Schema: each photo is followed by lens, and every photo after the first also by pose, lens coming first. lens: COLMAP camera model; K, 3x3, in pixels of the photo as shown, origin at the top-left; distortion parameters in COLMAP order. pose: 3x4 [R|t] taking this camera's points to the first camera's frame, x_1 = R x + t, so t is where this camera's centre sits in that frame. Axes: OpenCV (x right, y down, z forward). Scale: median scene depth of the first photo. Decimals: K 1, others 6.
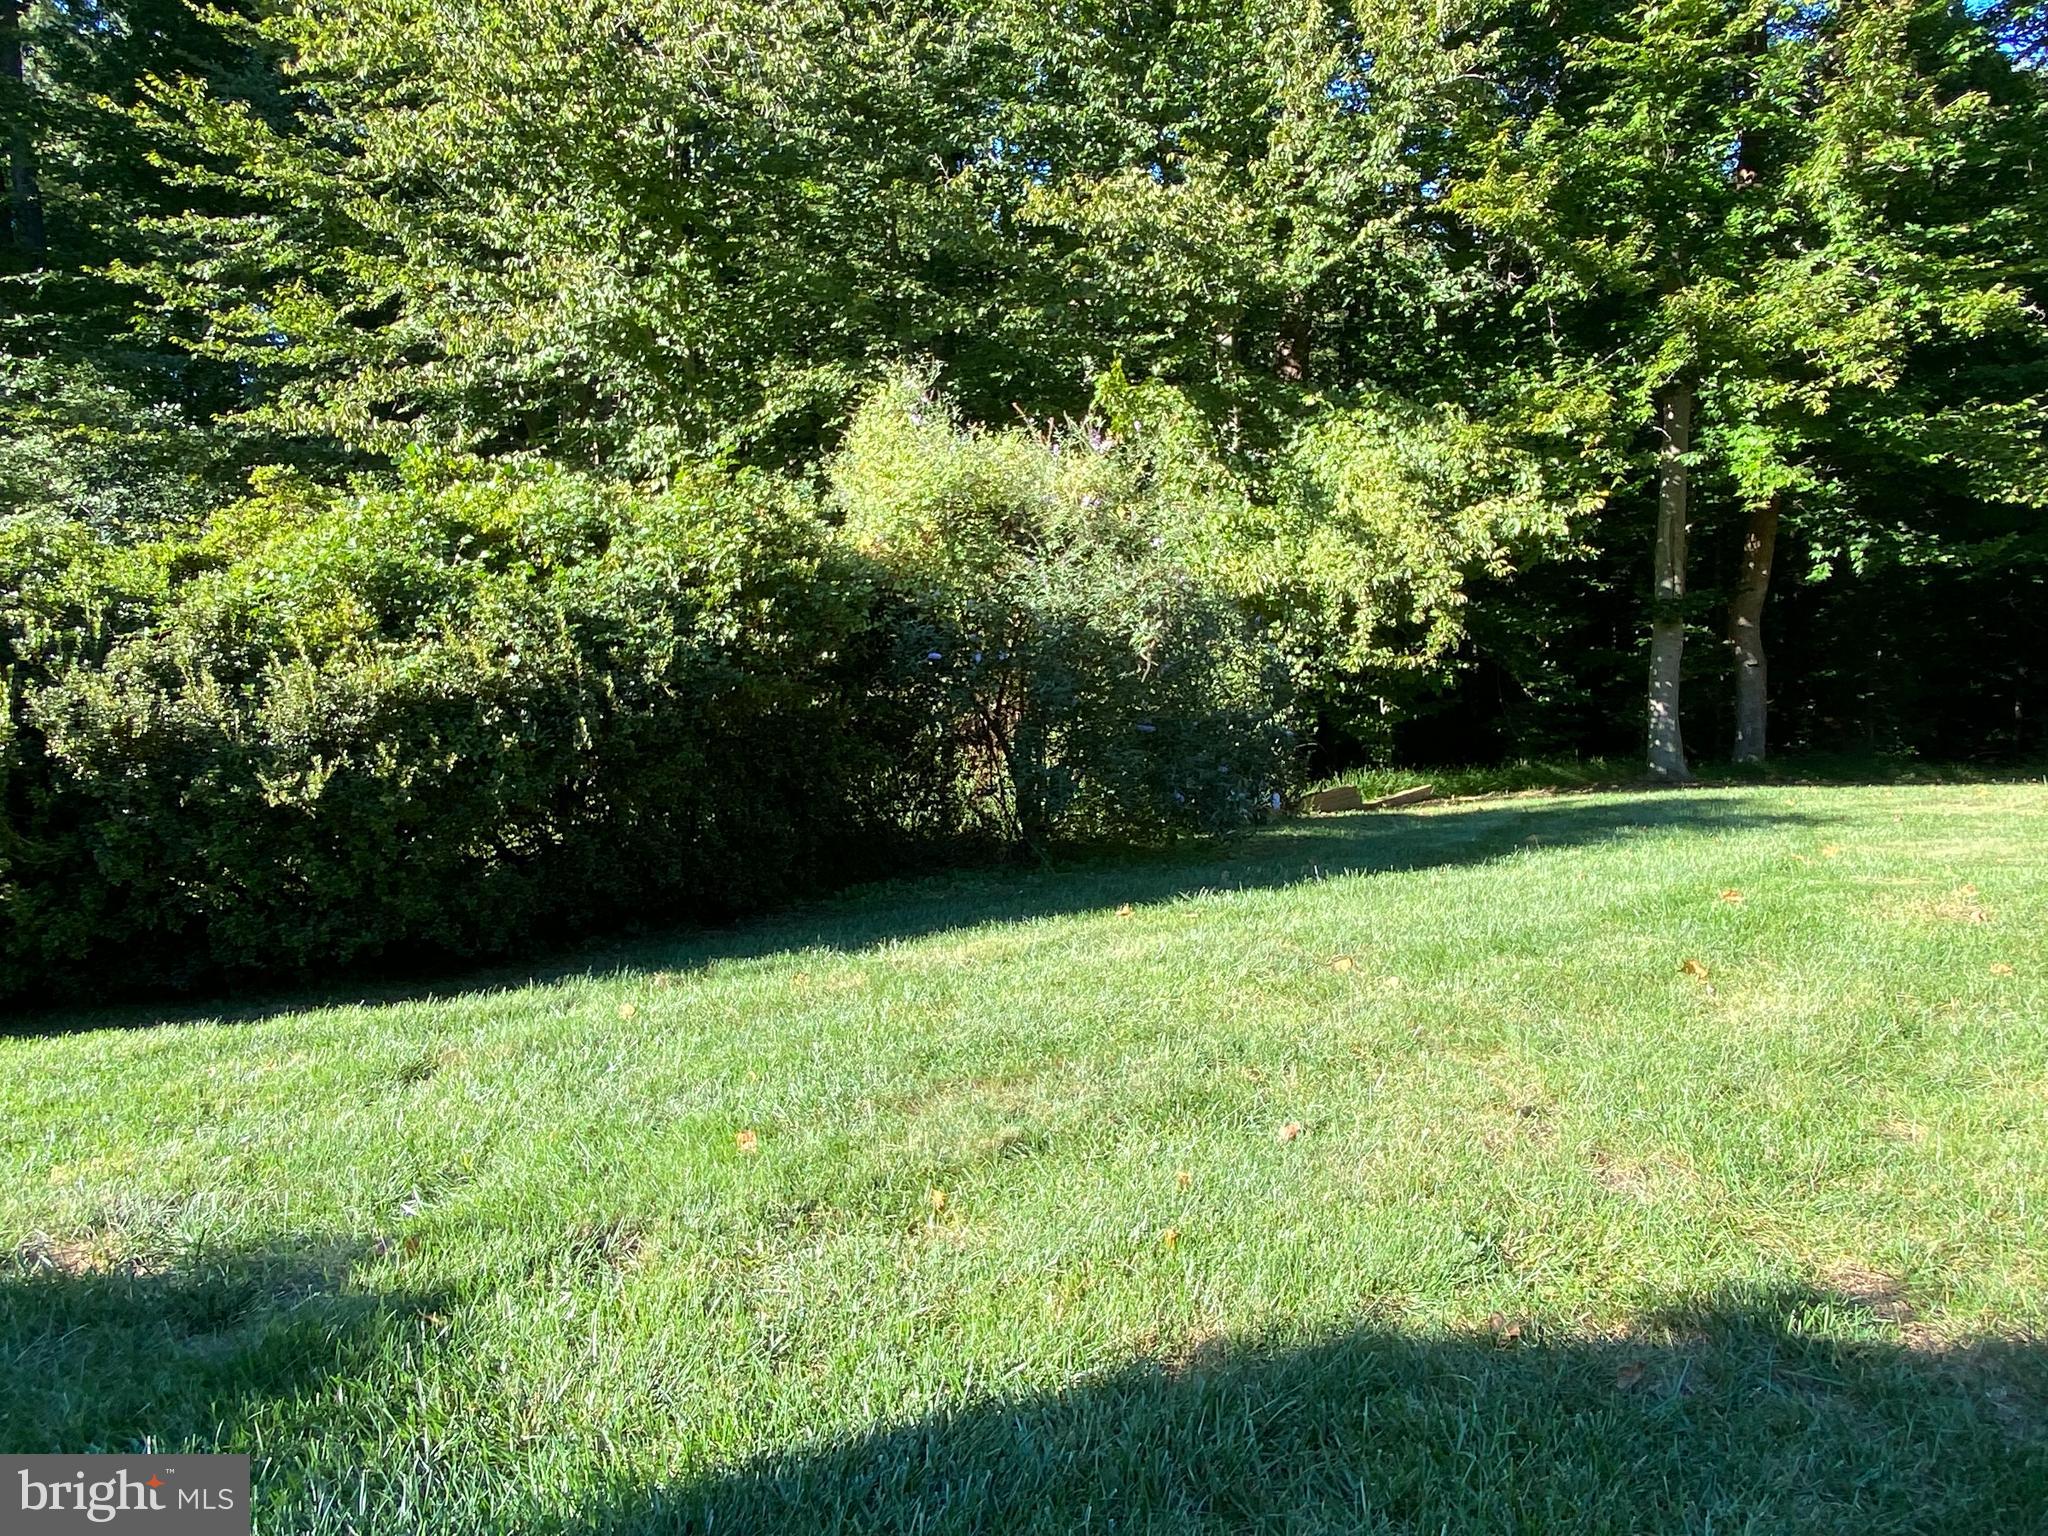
lens RADIAL K [[1344.7, 0, 1016.2], [0, 1344.7, 772.9], [0, 0, 1]] dist [0.086538, -0.111657]
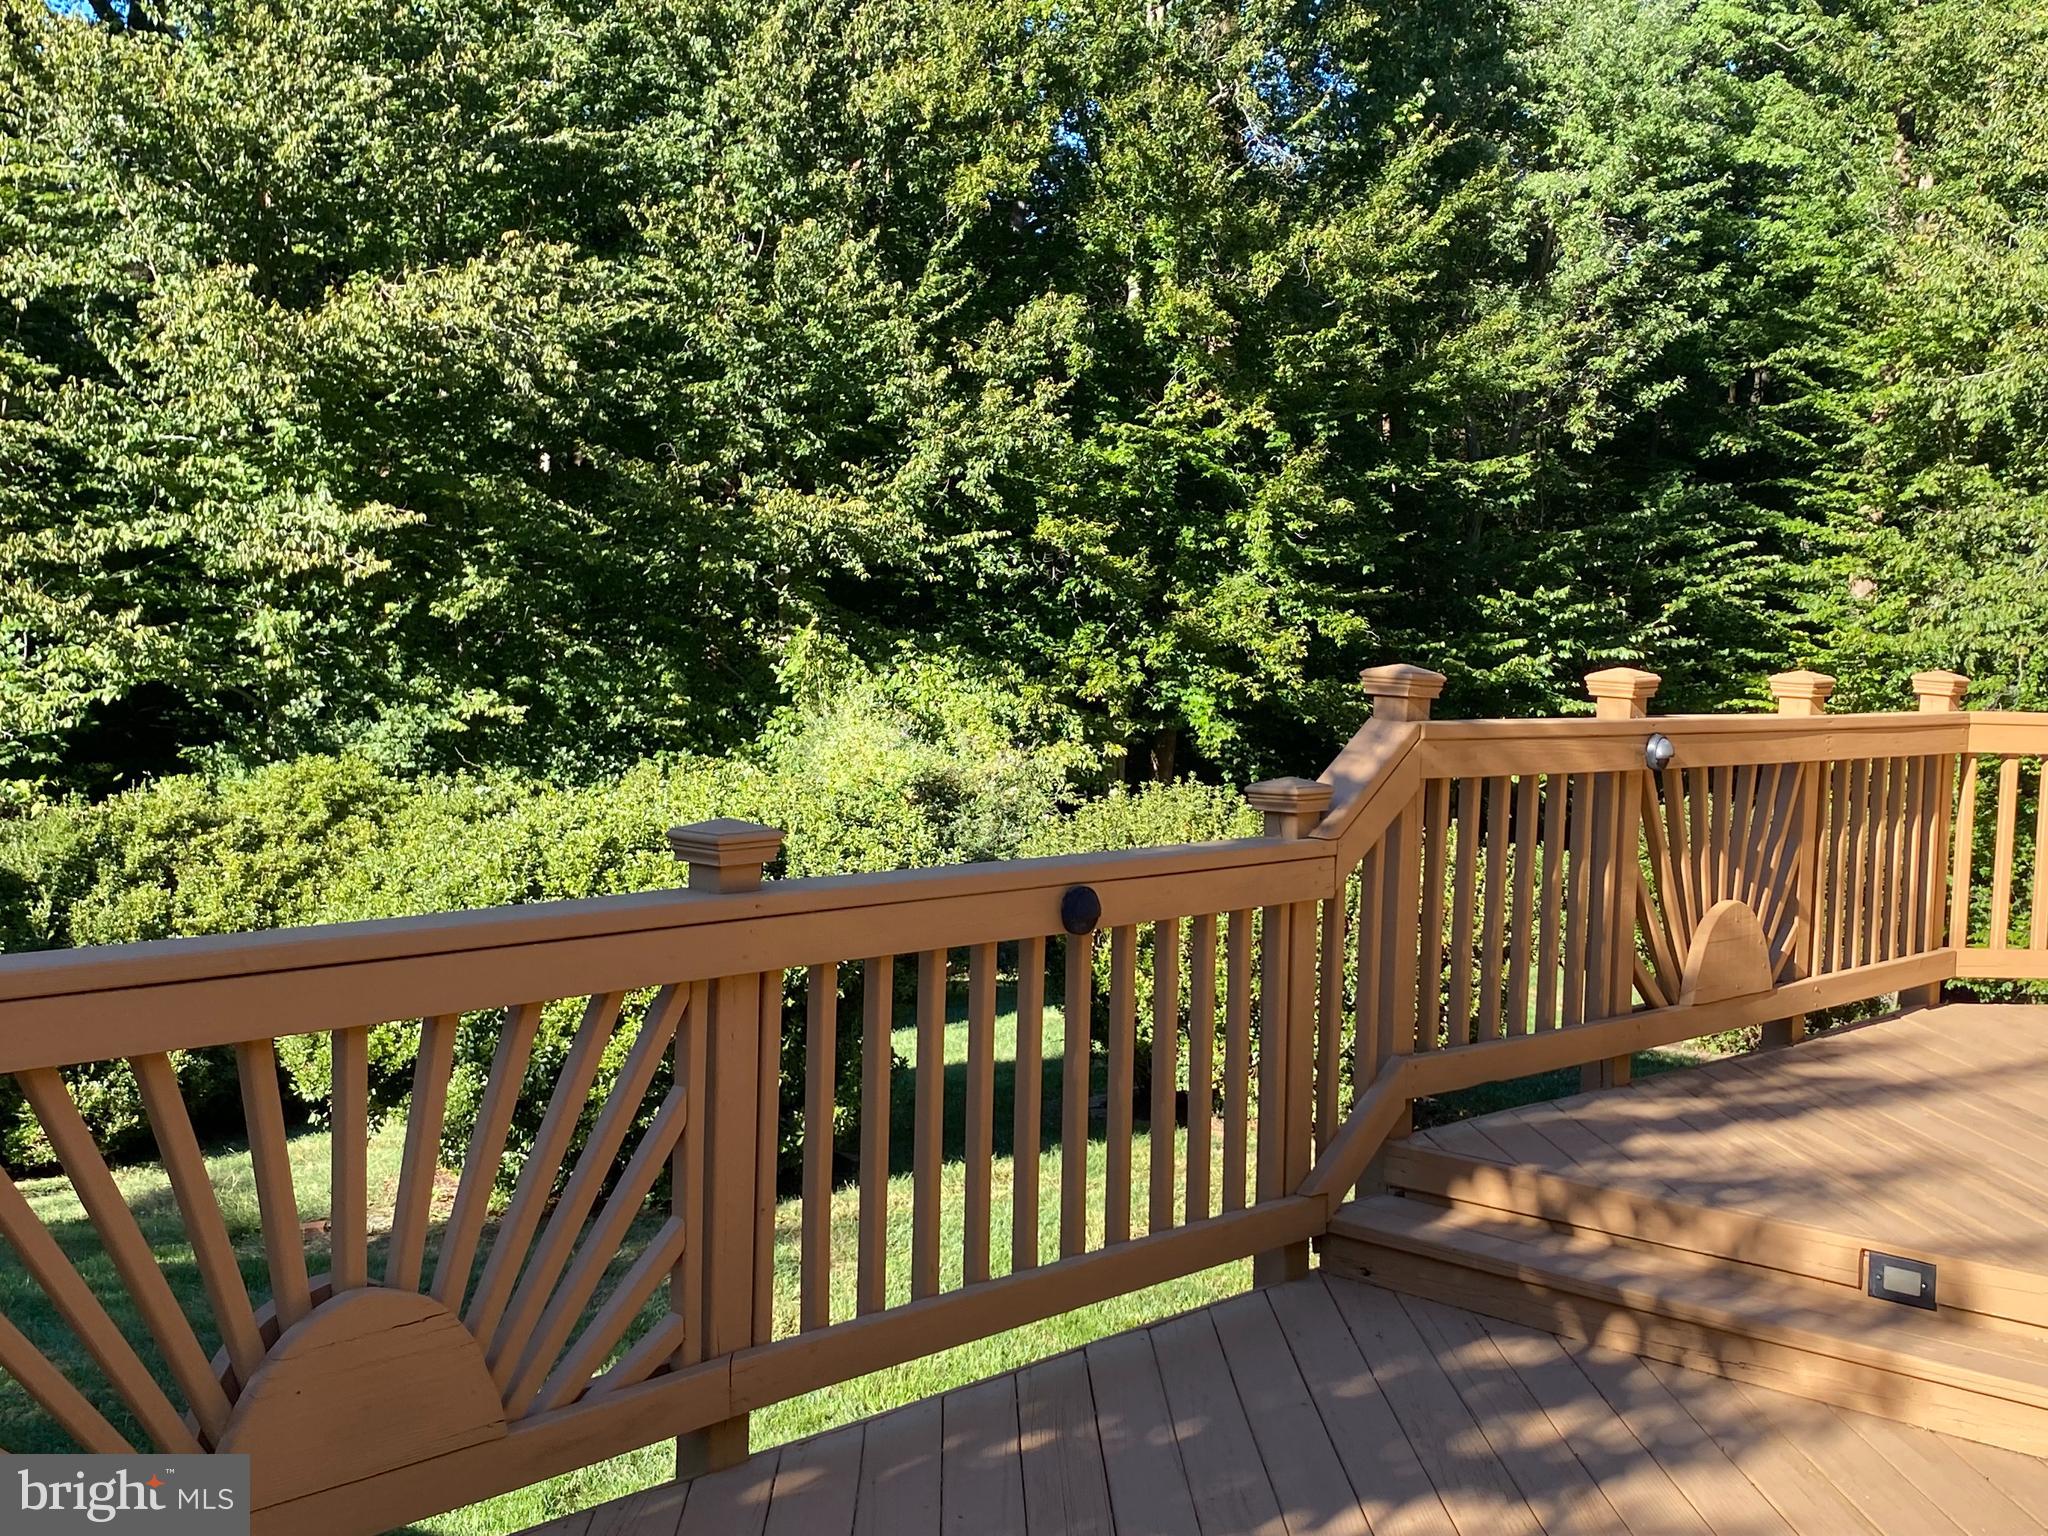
lens RADIAL K [[2338.4, 0, 1050.6], [0, 2338.4, 780.5], [0, 0, 1]] dist [0.154362, -0.472750]
pose [[0.853405, 0.038249, 0.519843, -0.866762], [0.008348, 0.996173, -0.087000, 0.030676], [-0.521181, 0.078586, 0.849820, -0.959359]]
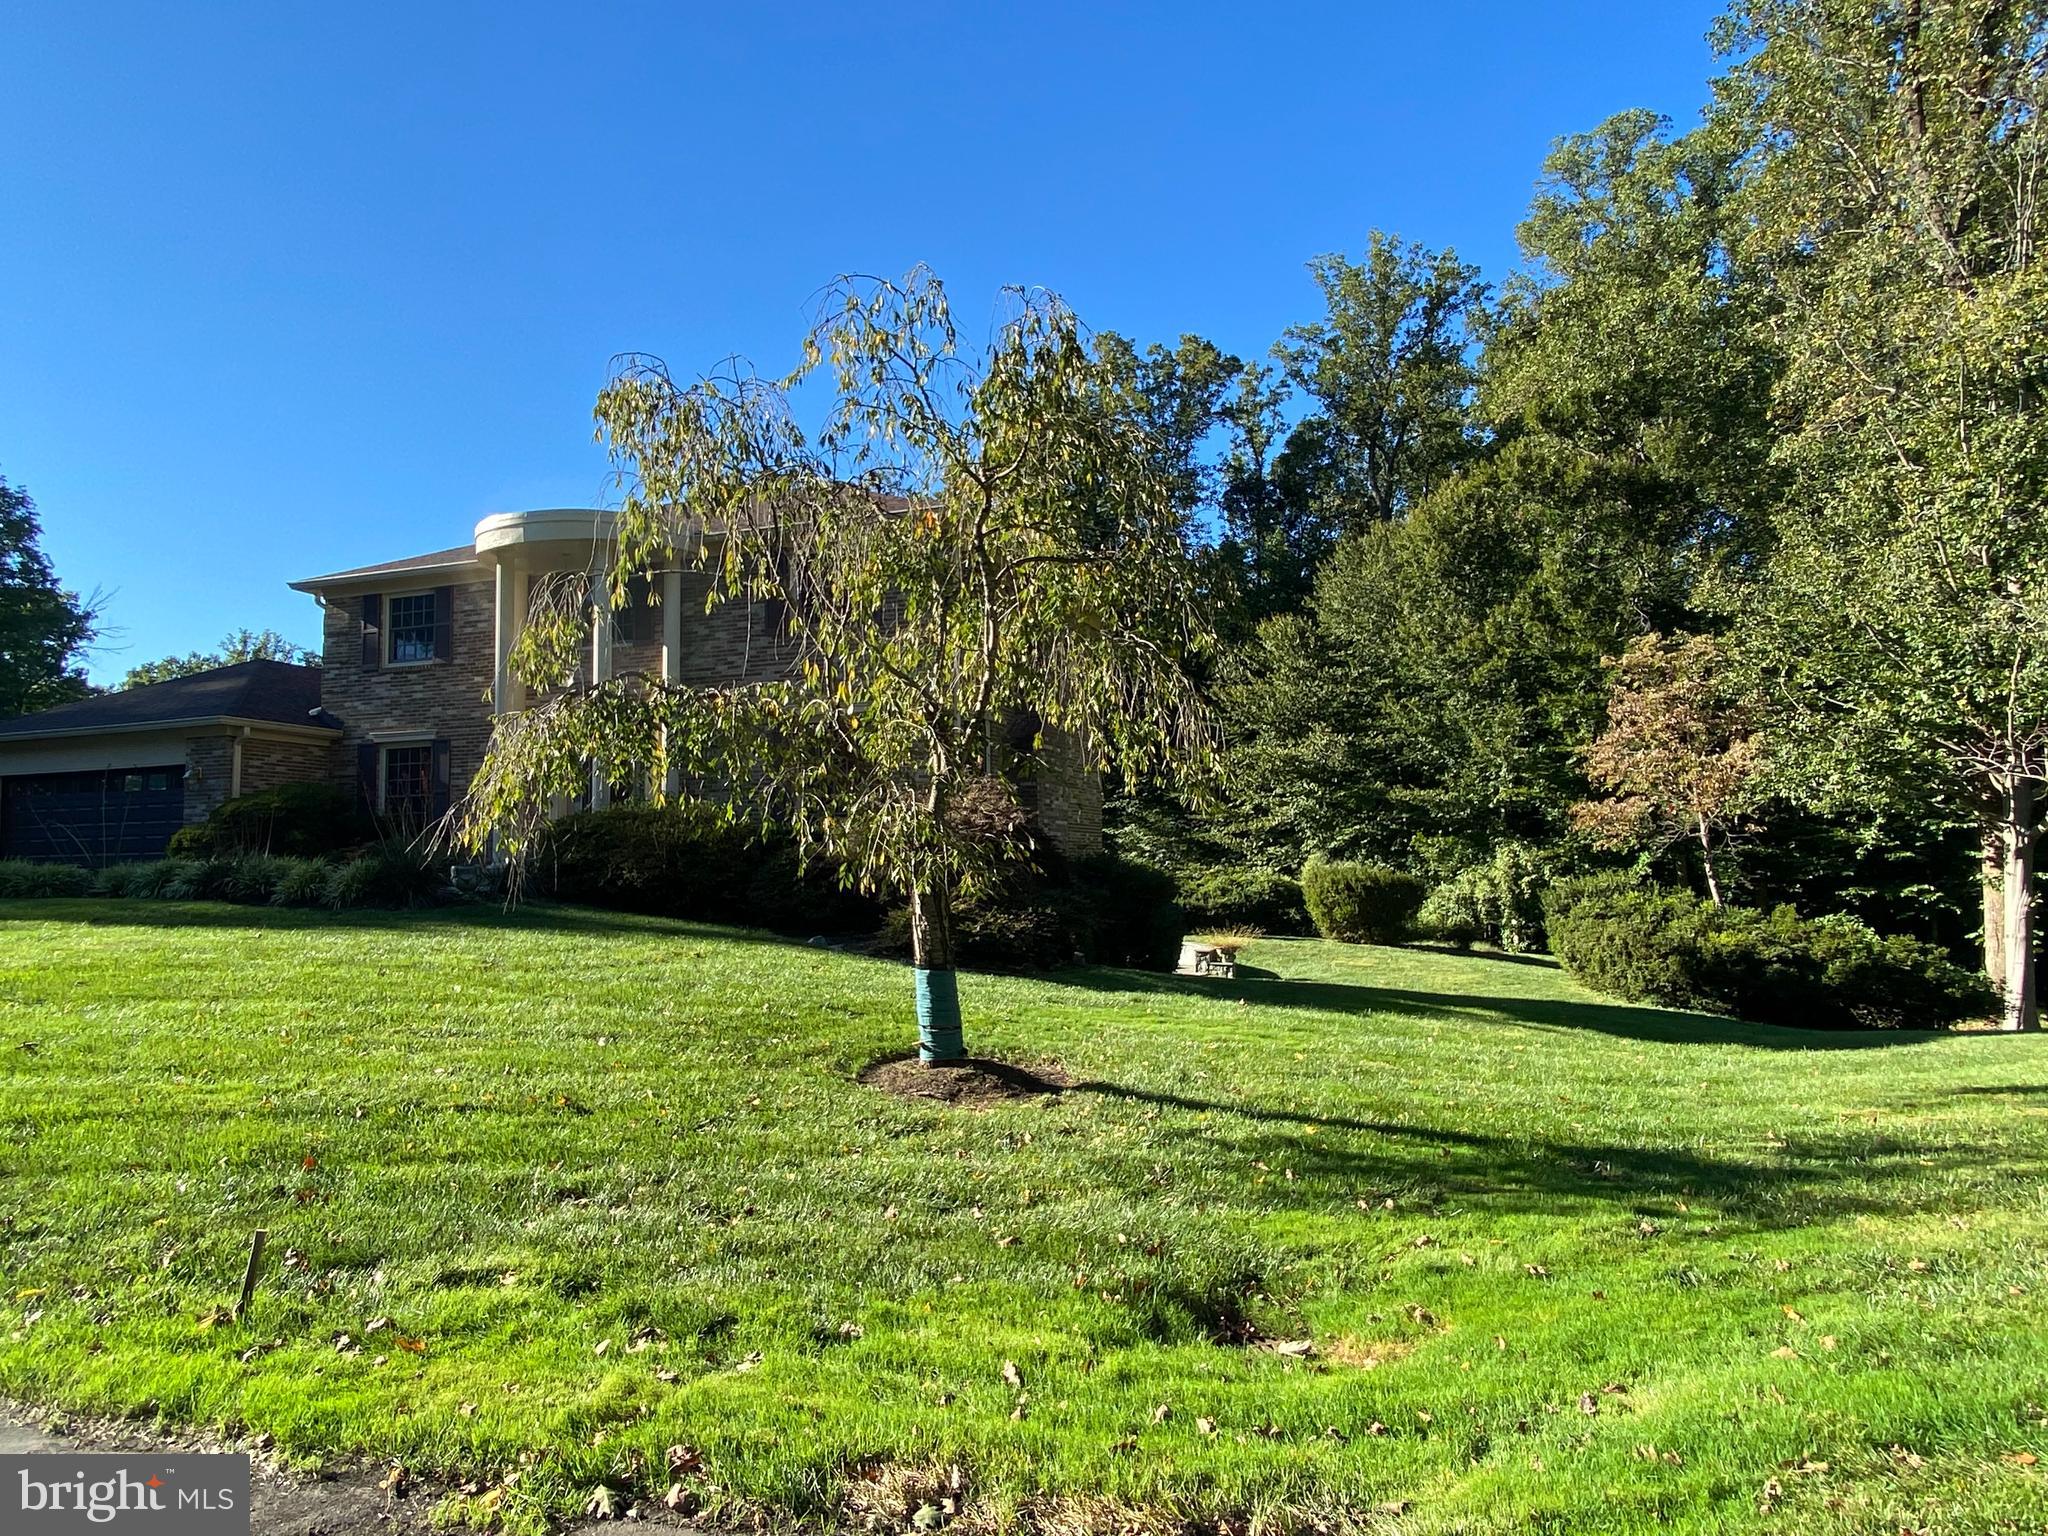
lens RADIAL K [[1197.5, 0, 1022.6], [0, 1197.5, 779.4], [0, 0, 1]] dist [0.048241, -0.051023]
pose [[0.806064, -0.010531, -0.591735, 1.161823], [-0.116430, 0.977481, -0.175999, 0.253069], [0.580263, 0.210762, 0.786686, -2.241934]]
